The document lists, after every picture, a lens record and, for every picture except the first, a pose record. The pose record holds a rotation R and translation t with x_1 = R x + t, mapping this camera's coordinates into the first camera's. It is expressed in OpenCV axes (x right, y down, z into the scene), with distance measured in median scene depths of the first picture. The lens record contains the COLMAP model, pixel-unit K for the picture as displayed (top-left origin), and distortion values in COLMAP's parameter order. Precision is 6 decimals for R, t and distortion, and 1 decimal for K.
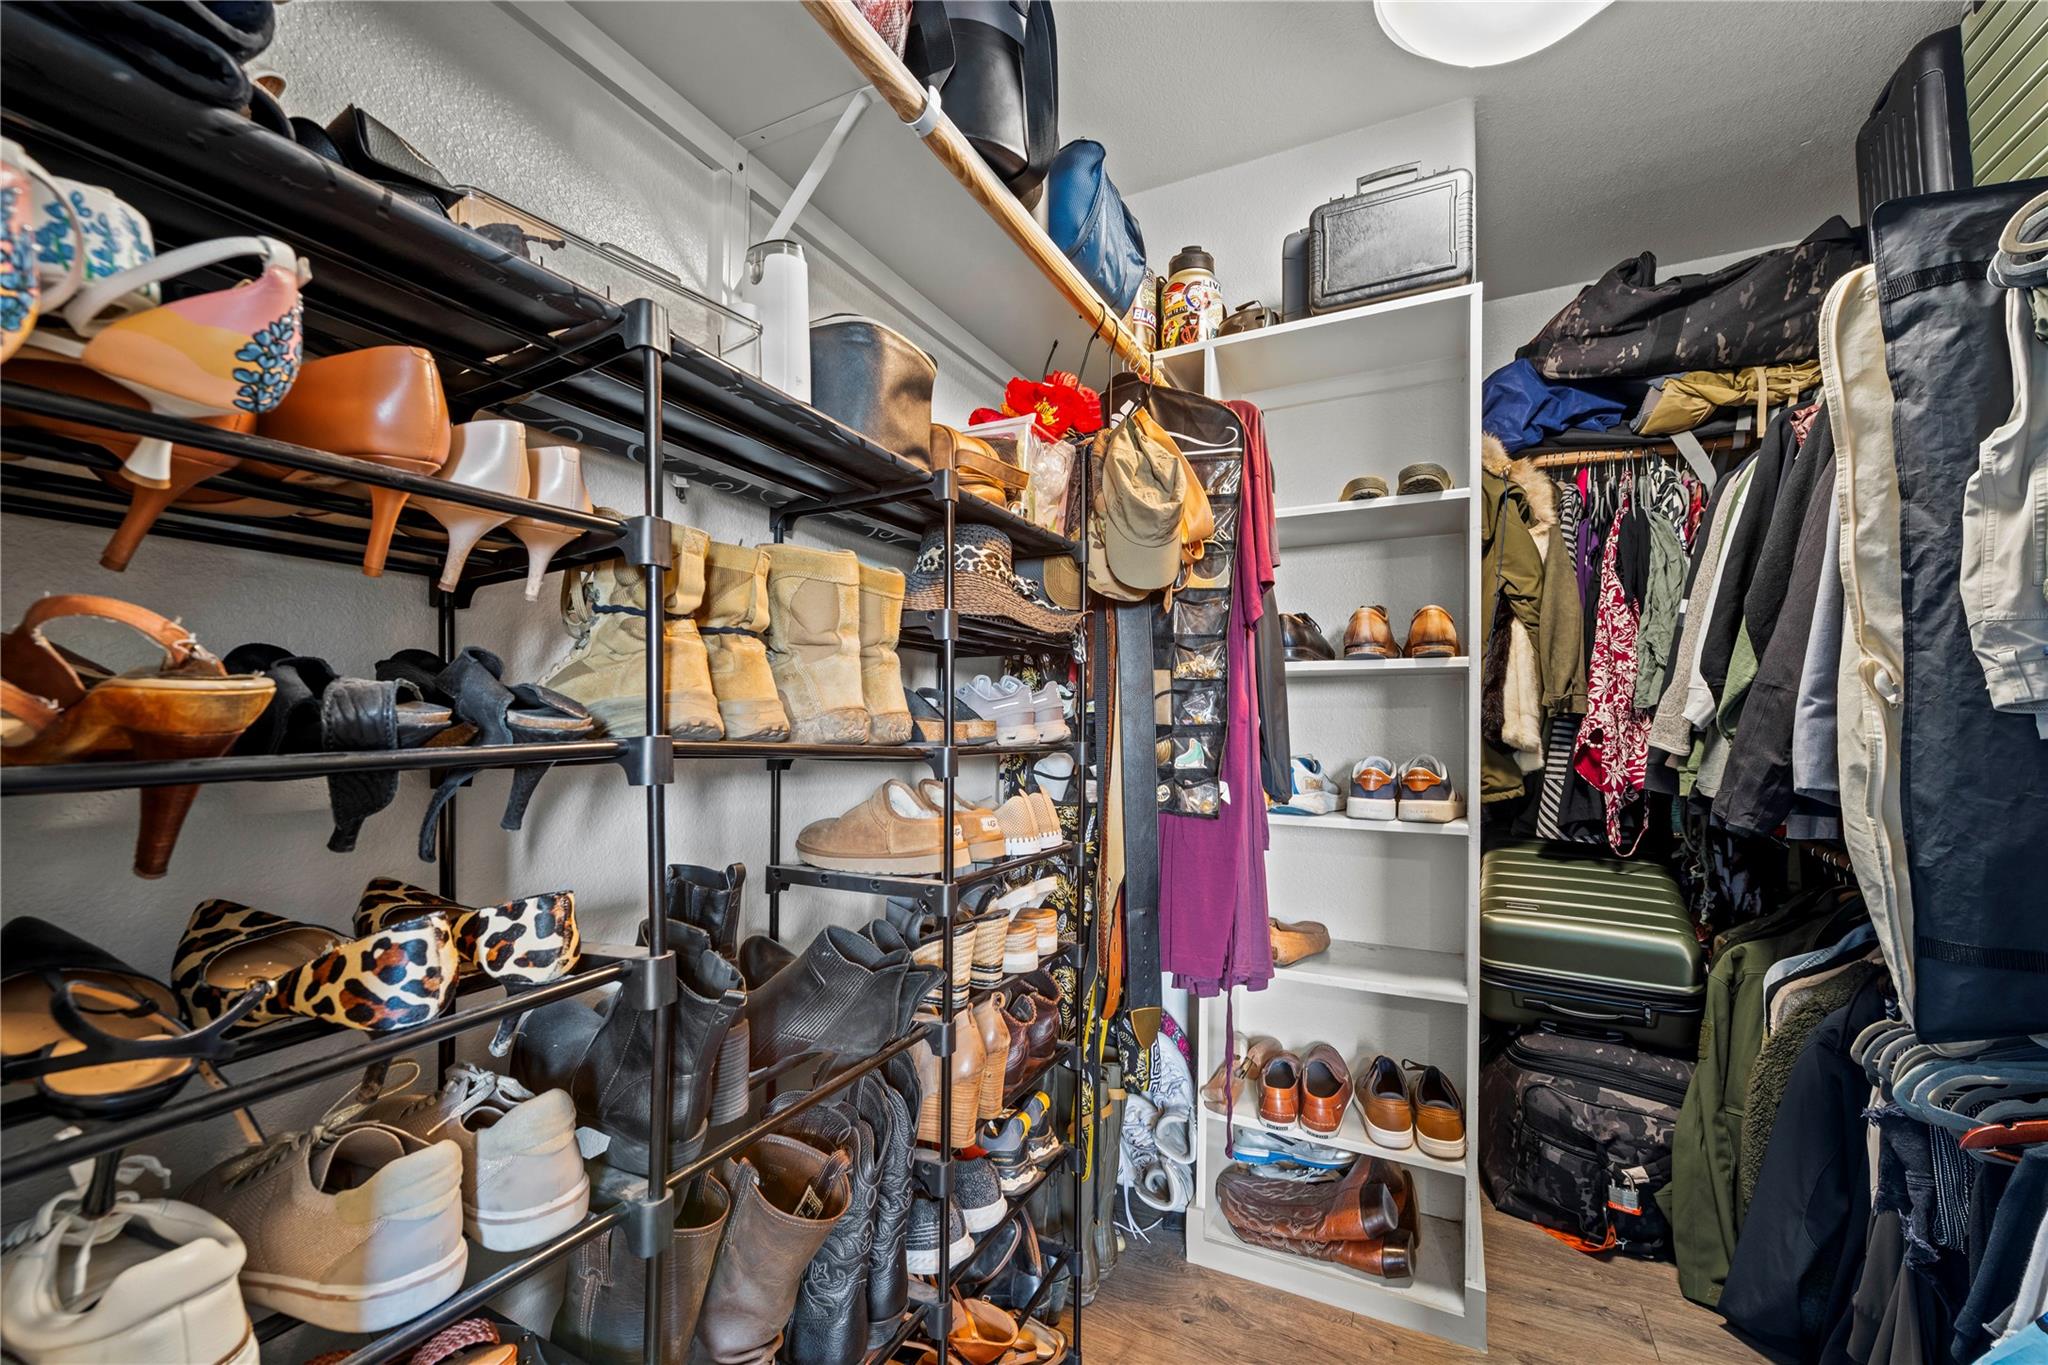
lens RADIAL K [[811.2, 0, 1031.9], [0, 811.2, 700.0], [0, 0, 1]] dist [0.000810, -0.000584]
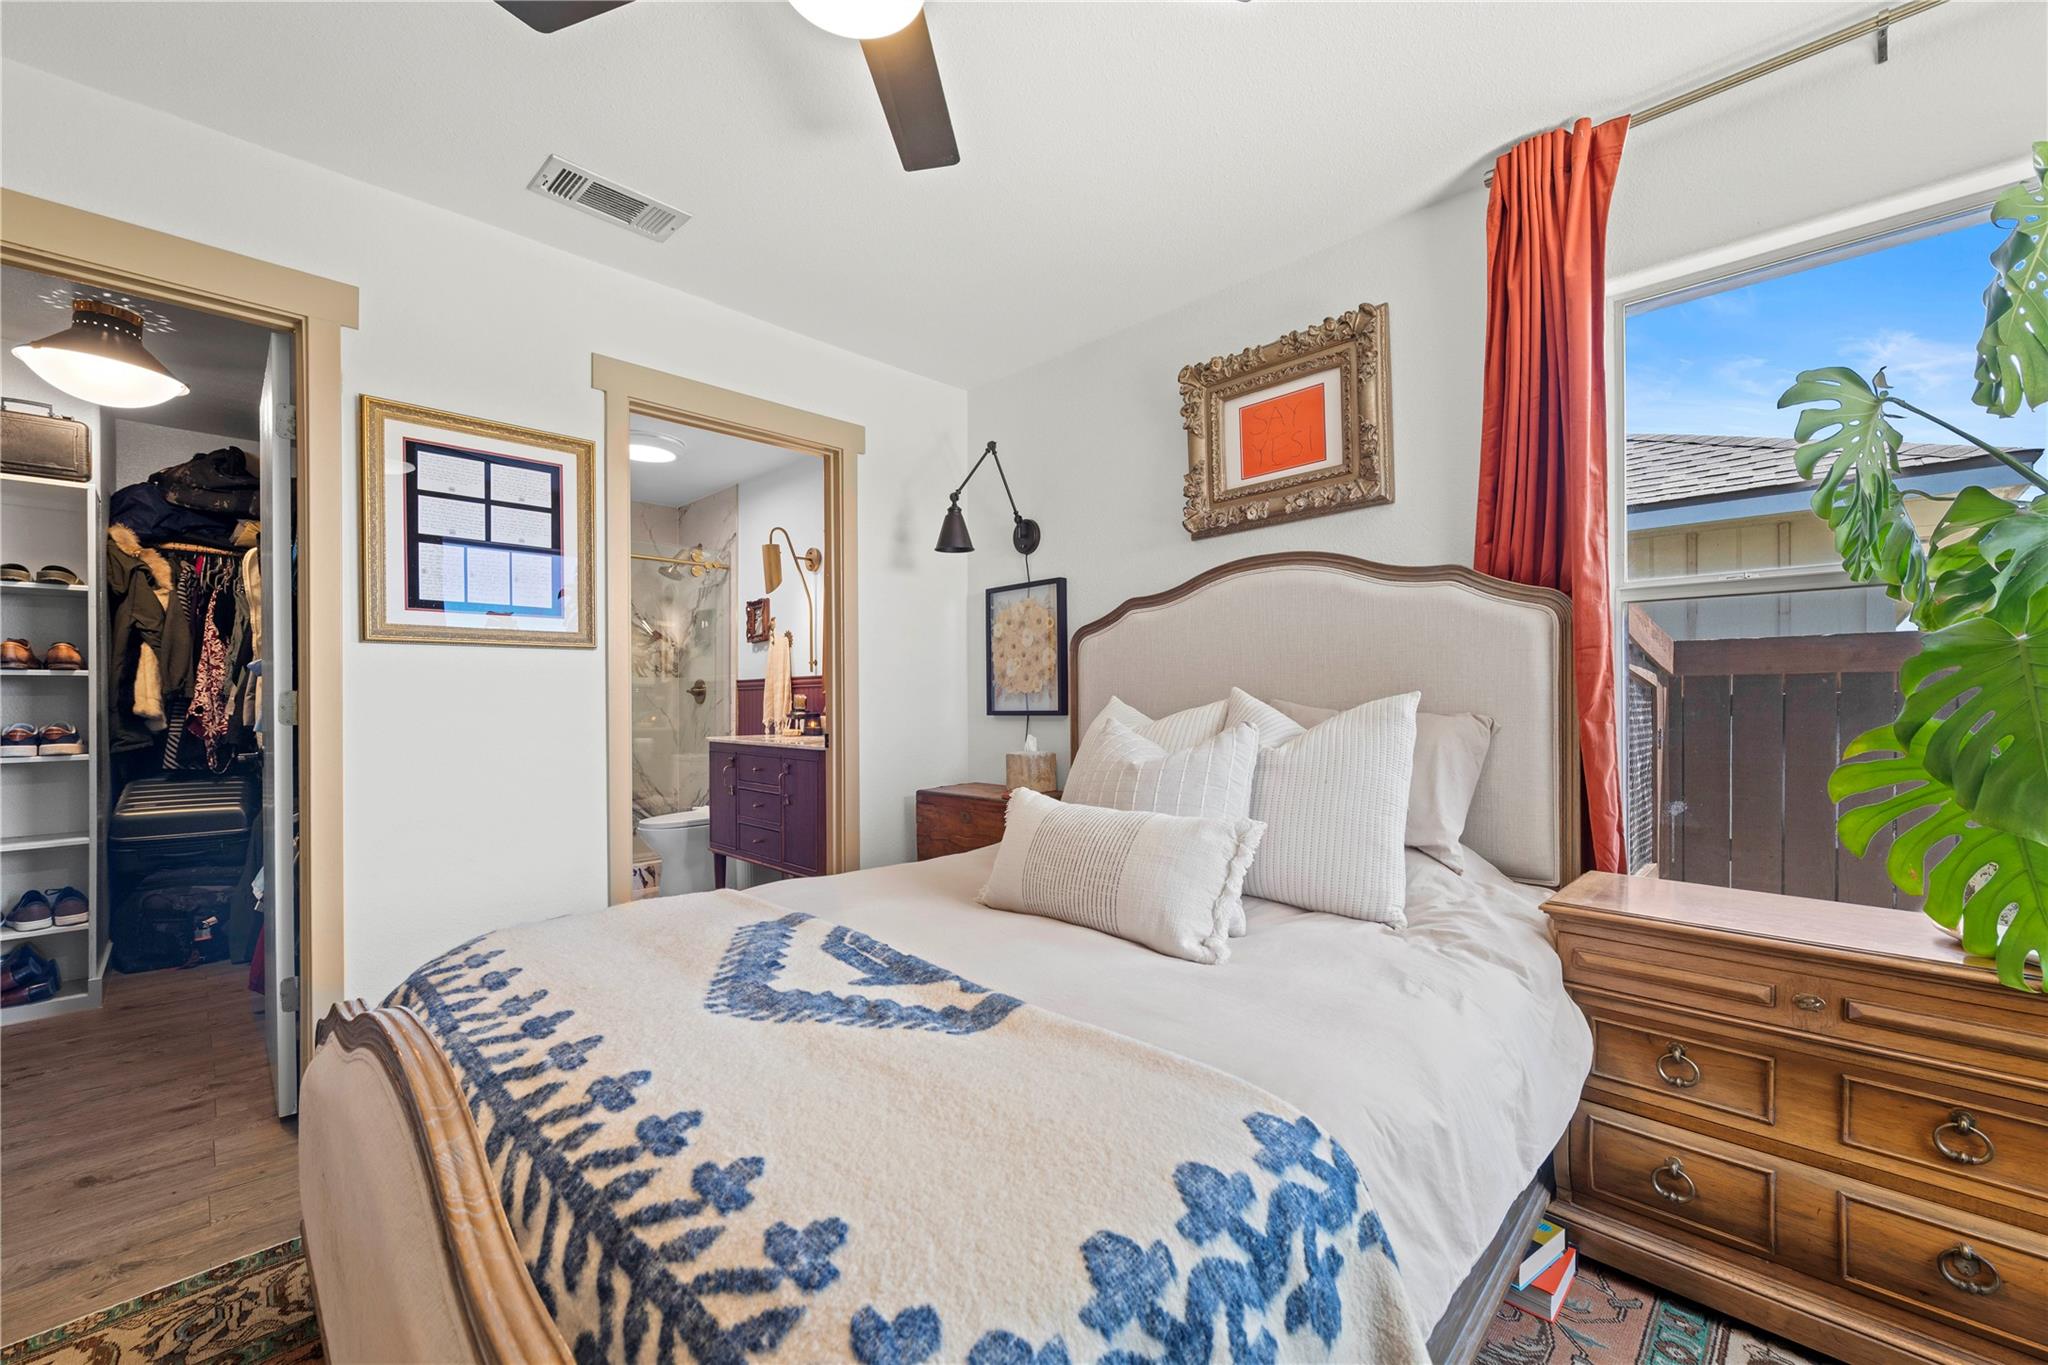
lens RADIAL K [[811.2, 0, 1032.3], [0, 811.2, 709.0], [0, 0, 1]] dist [0.000810, -0.000584]
pose [[0.289424, -0.018478, 0.957023, -0.519438], [-0.019550, 0.999491, 0.025210, -0.040643], [-0.957001, -0.026006, 0.288915, -1.335769]]
